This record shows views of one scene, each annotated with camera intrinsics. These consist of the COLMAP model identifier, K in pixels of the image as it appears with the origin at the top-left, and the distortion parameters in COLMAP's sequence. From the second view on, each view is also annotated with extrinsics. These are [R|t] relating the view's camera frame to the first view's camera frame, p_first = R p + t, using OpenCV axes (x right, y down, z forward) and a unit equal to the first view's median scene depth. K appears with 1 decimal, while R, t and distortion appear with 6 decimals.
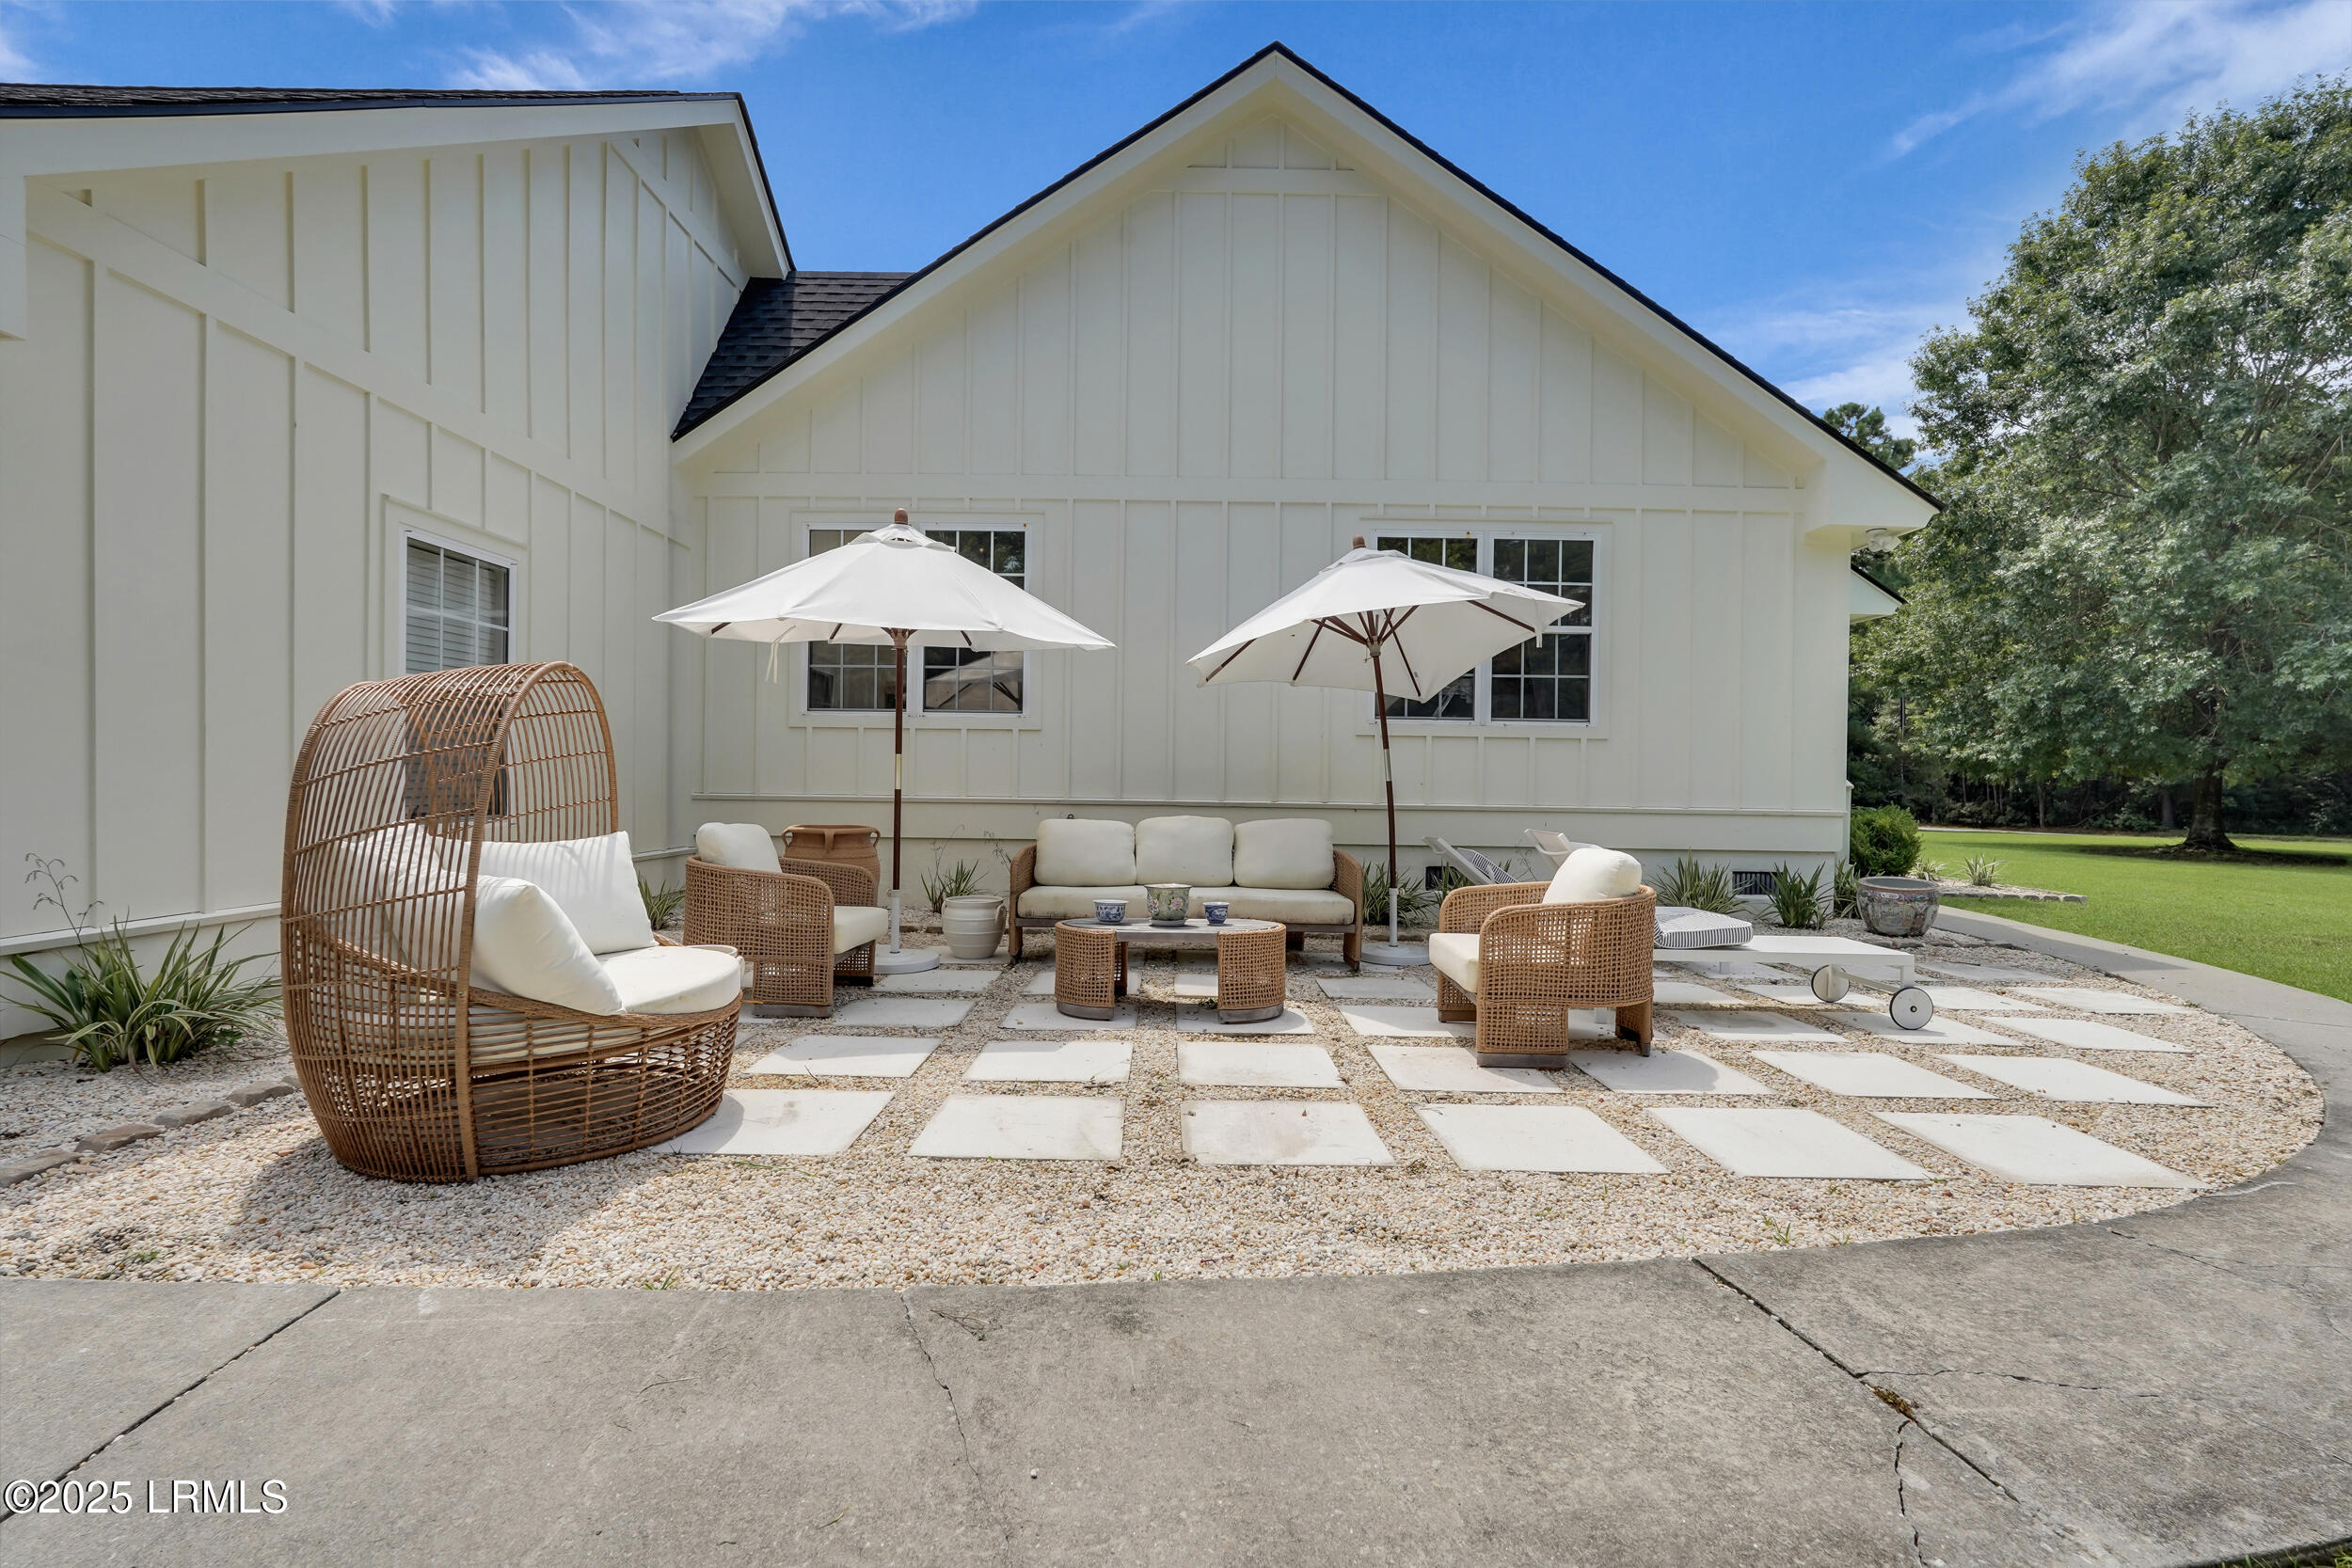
lens RADIAL K [[984.6, 0, 1166.2], [0, 984.6, 784.6], [0, 0, 1]] dist [-0.000447, 0.000012]
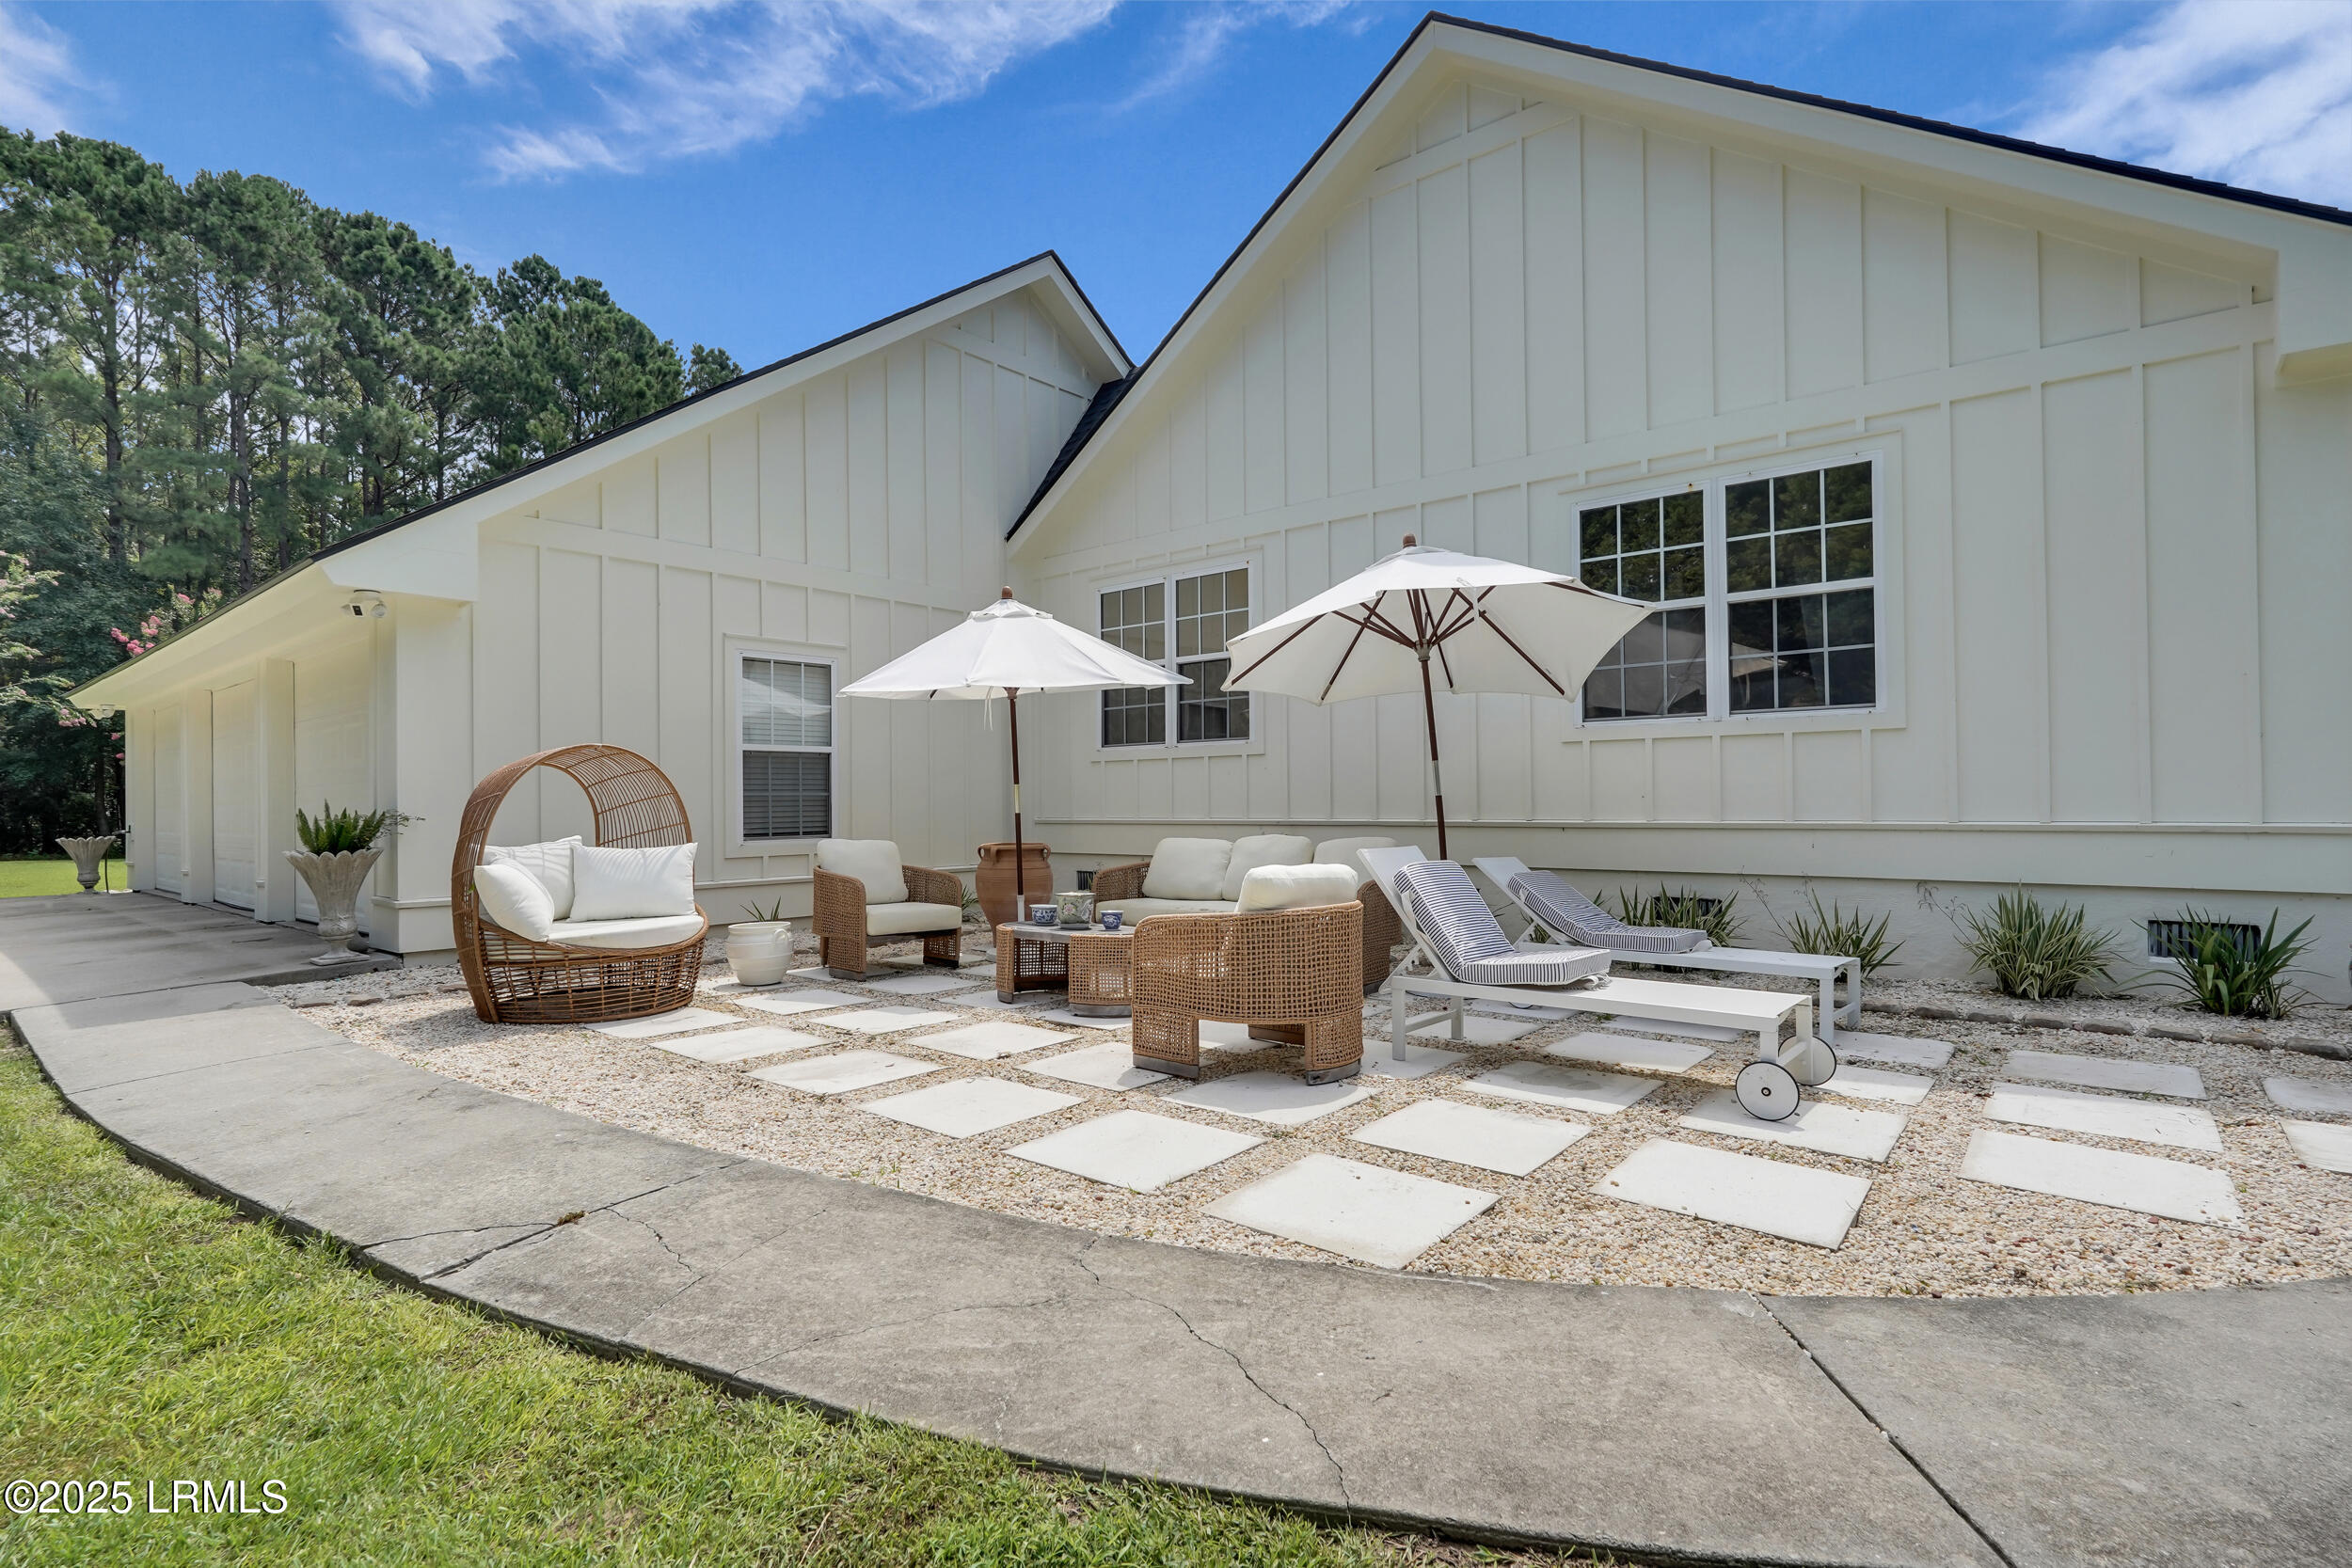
lens RADIAL K [[1095.9, 0, 1246.5], [0, 1095.9, 785.5], [0, 0, 1]] dist [-0.000070, 0.001186]
pose [[0.789881, -0.029175, -0.612566, 0.998692], [0.018408, 0.999546, -0.023869, 0.010982], [0.612984, 0.007578, 0.790059, 0.117284]]
